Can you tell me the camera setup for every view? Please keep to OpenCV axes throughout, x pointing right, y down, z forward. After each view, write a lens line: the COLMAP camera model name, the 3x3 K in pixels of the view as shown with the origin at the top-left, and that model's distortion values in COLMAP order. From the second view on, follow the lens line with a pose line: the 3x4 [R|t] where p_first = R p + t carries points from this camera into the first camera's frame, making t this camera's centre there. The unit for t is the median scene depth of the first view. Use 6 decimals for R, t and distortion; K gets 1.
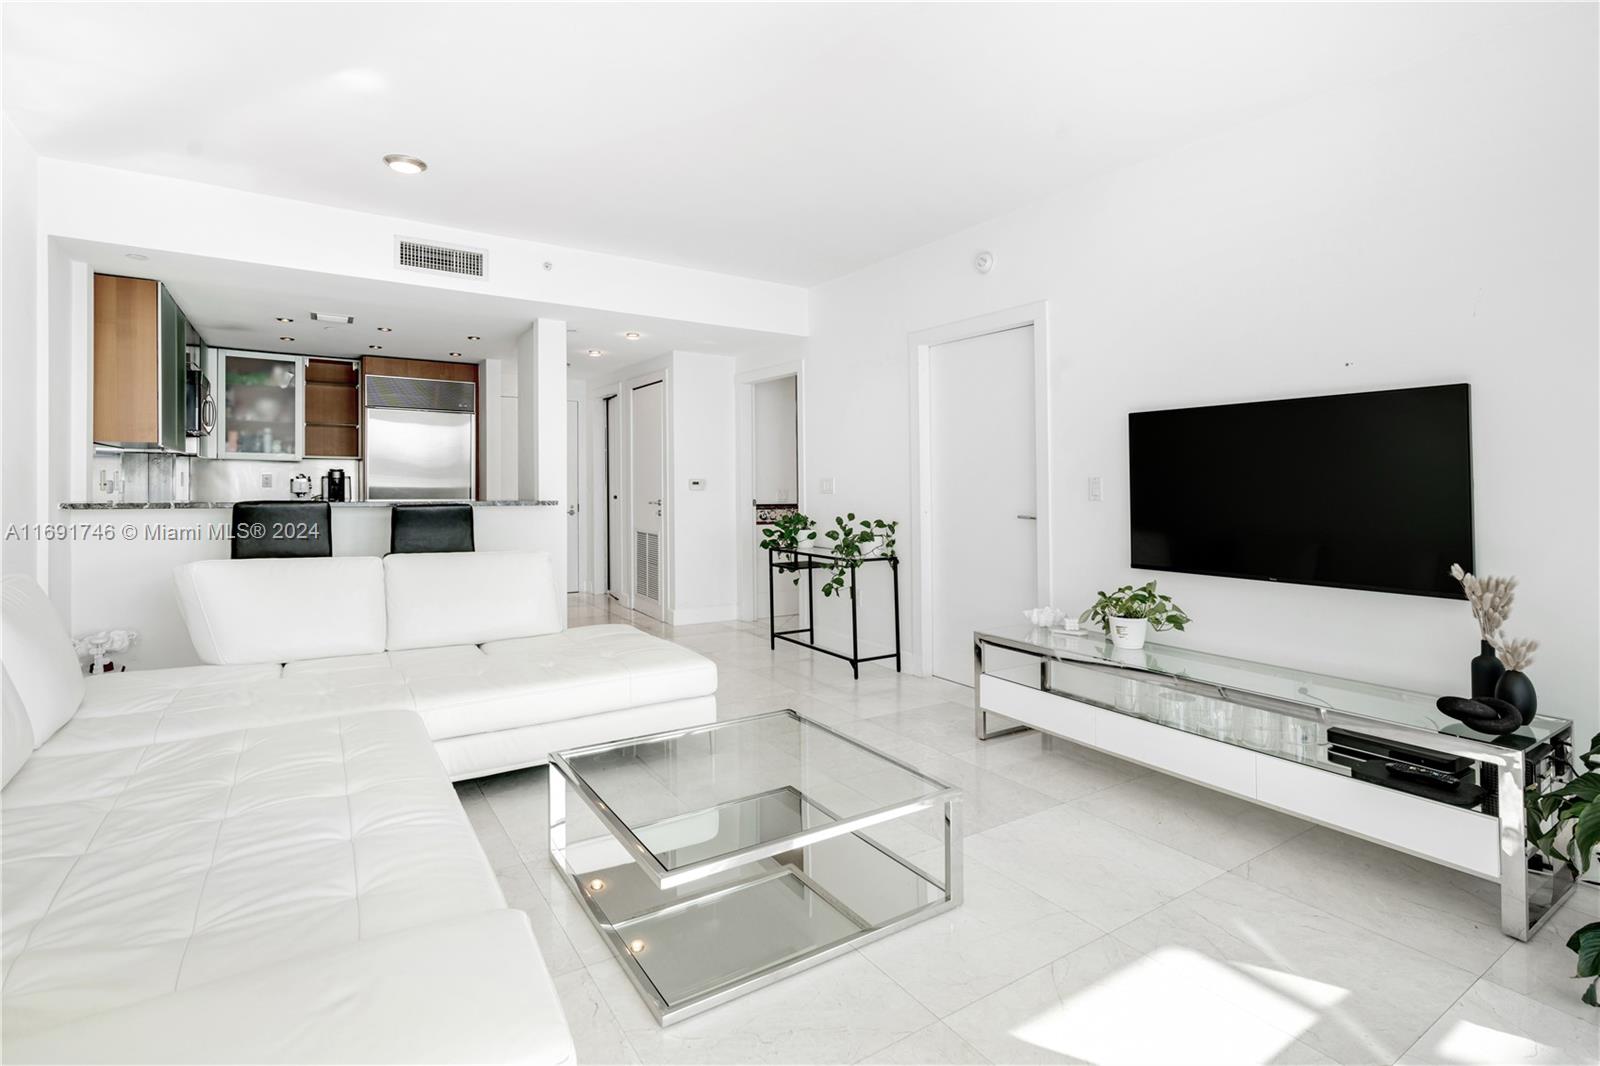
lens RADIAL K [[766.6, 0, 801.6], [0, 766.6, 475.7], [0, 0, 1]] dist [-0.016883, 0.010079]
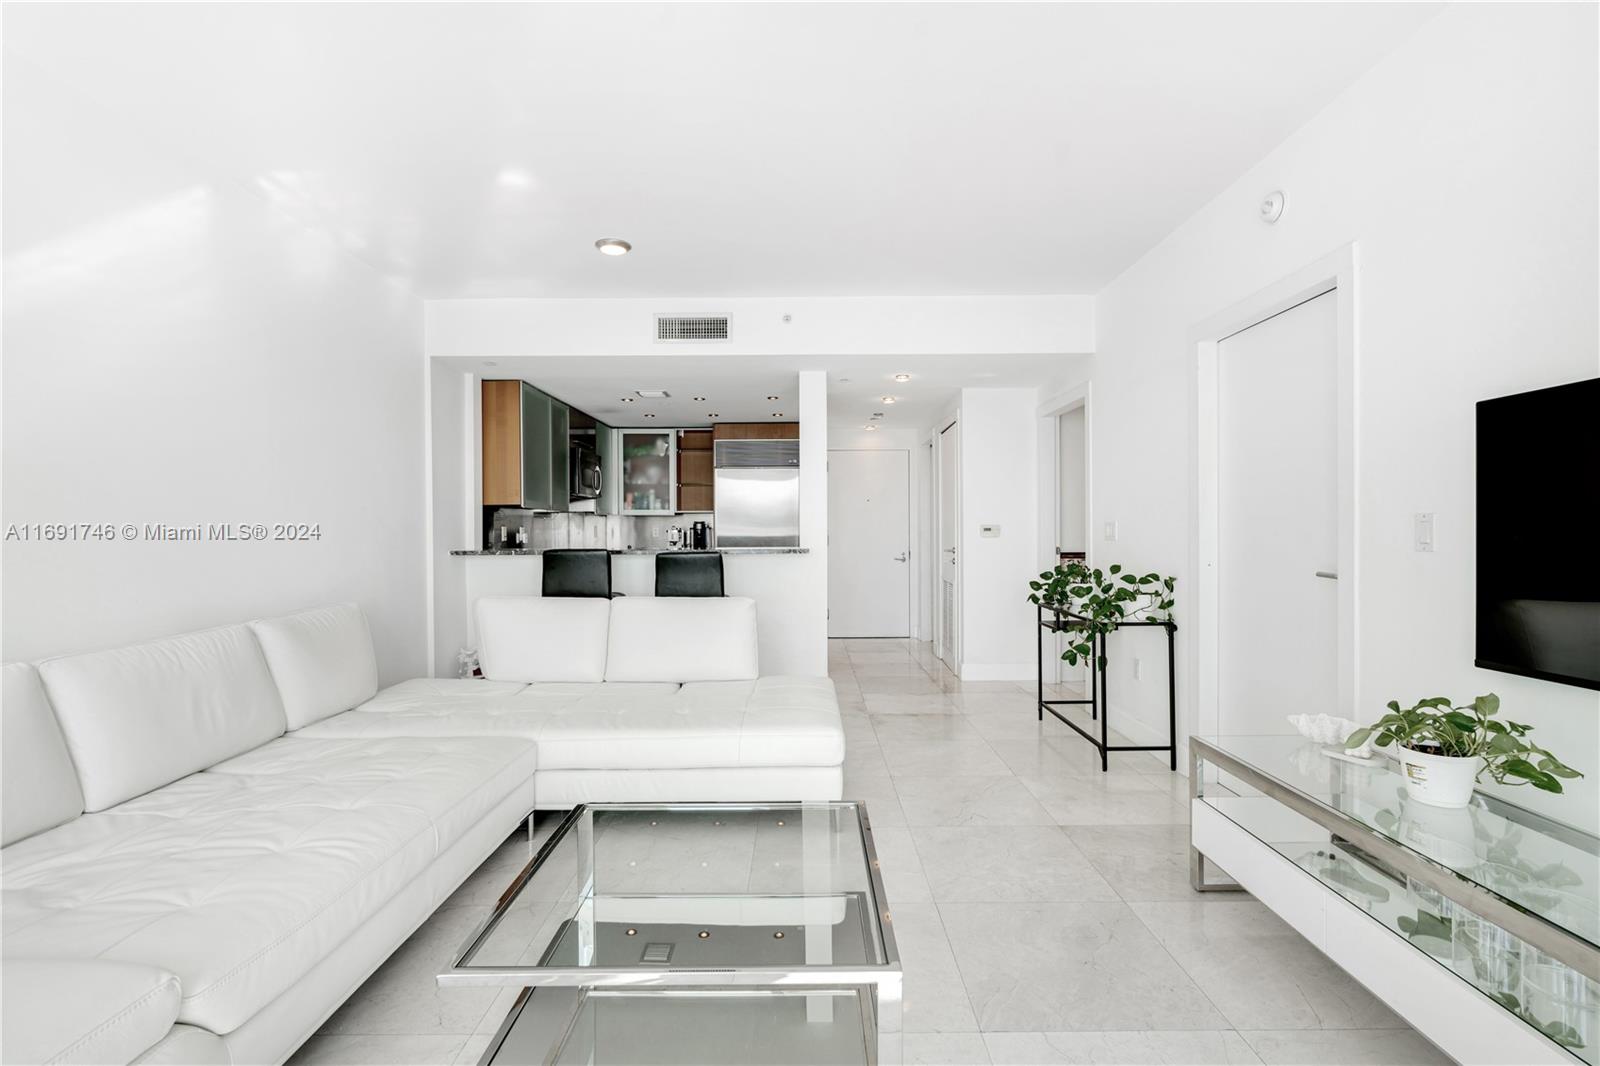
lens RADIAL K [[739.3, 0, 804.0], [0, 739.3, 540.7], [0, 0, 1]] dist [-0.001917, 0.000793]
pose [[0.836471, -0.004665, -0.547991, 0.220968], [0.017954, 0.999660, 0.018895, 0.003177], [0.547717, -0.025643, 0.836271, 0.176152]]
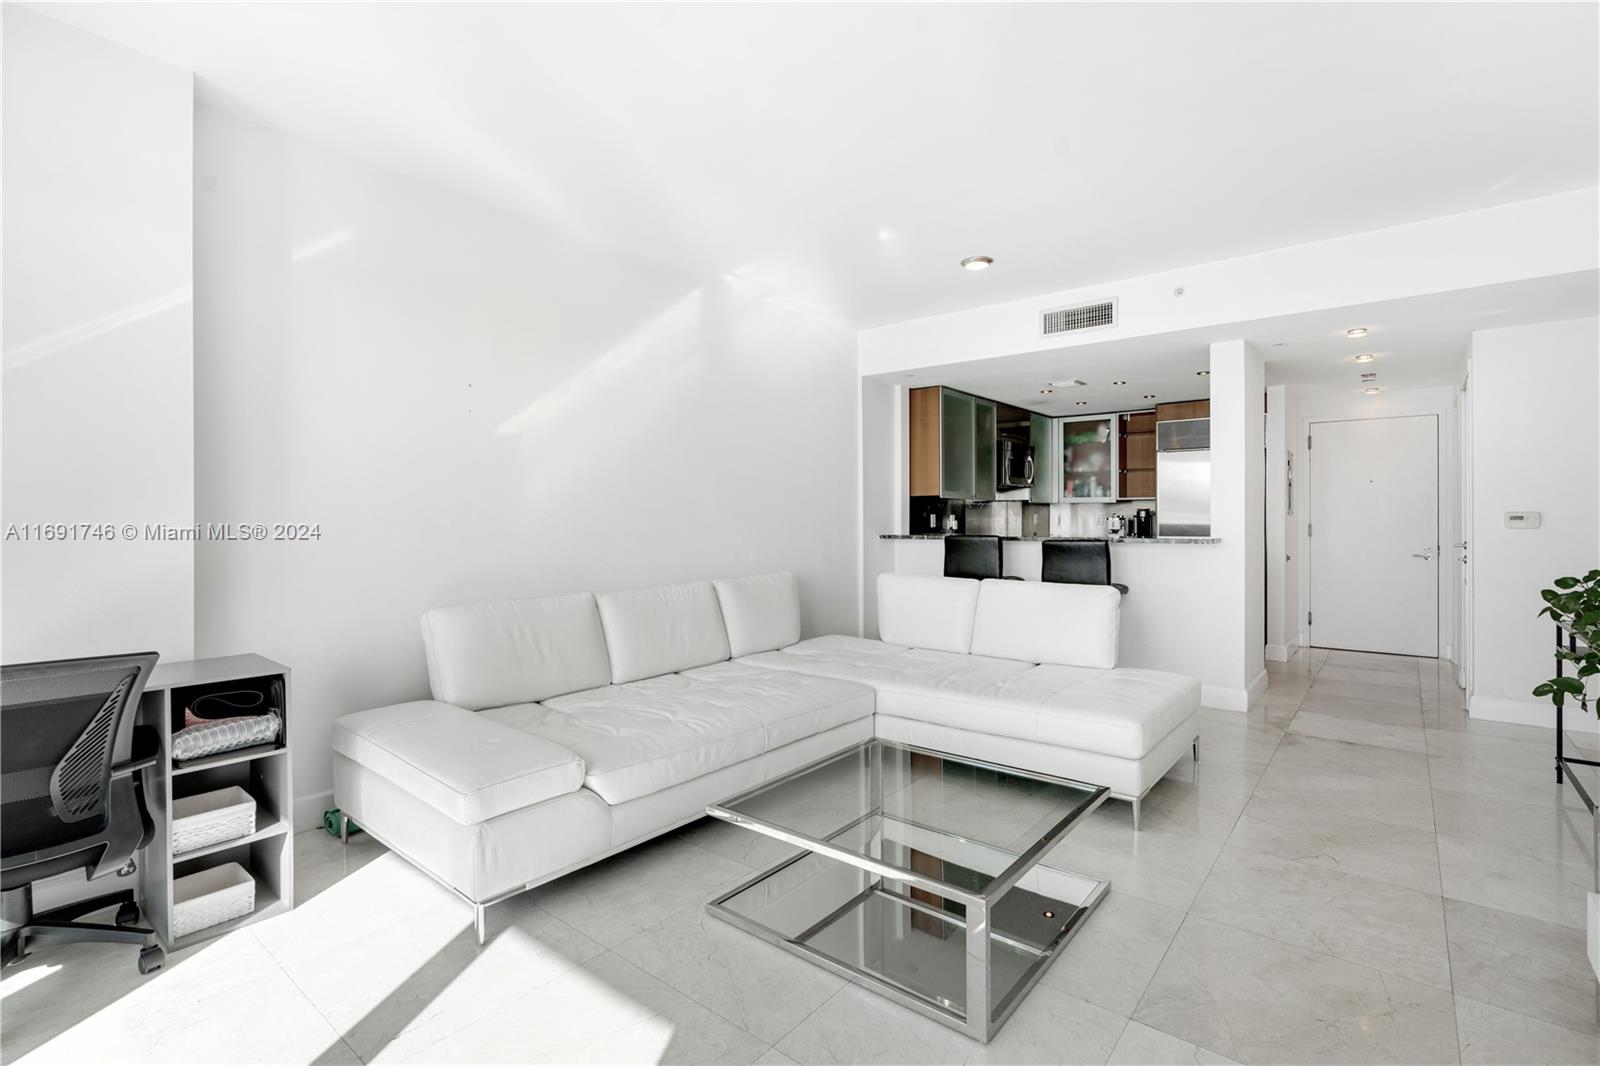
lens RADIAL K [[746.0, 0, 800.3], [0, 746.0, 525.7], [0, 0, 1]] dist [-0.005076, 0.000937]
pose [[0.302420, -0.000973, -0.953174, 0.399256], [0.015504, 0.999872, 0.003899, 0.005687], [0.953049, -0.015957, 0.302396, 0.260551]]
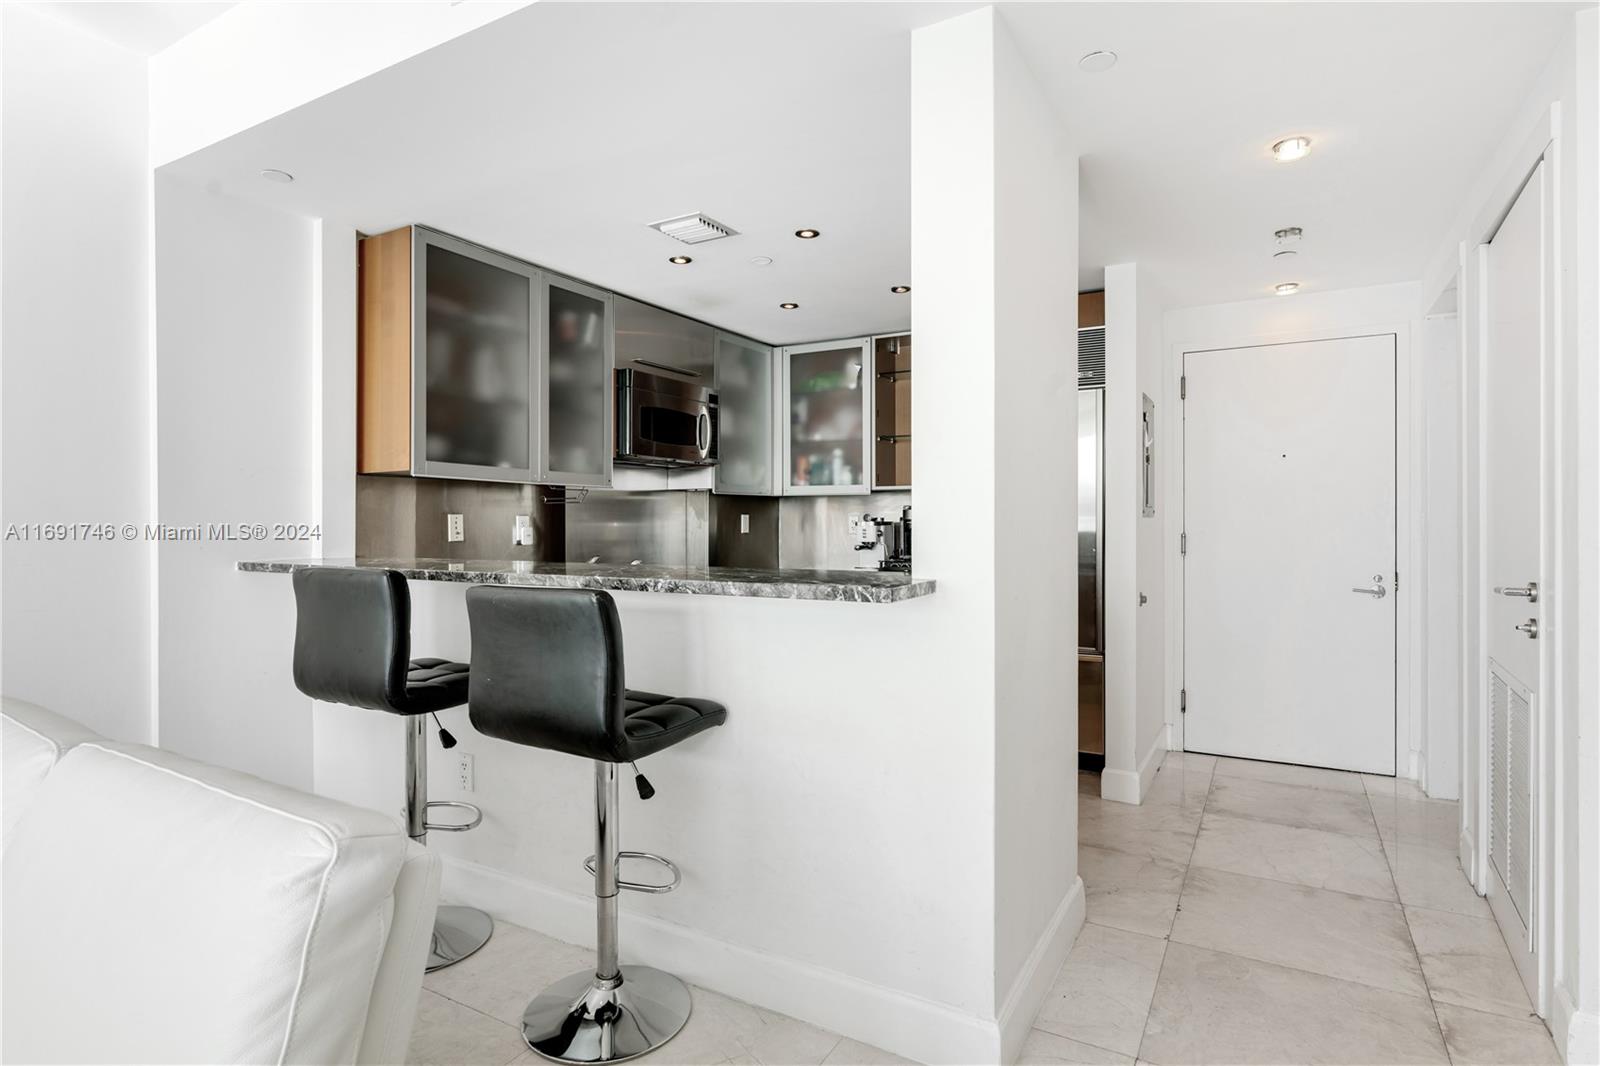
lens RADIAL K [[839.1, 0, 800.0], [0, 839.1, 533.0], [0, 0, 1]] dist [-0.003722, 0.000121]
pose [[0.451510, 0.001358, -0.892265, -0.044739], [0.016726, 0.999810, 0.009985, 0.007542], [0.892109, -0.019432, 0.451401, 0.845296]]
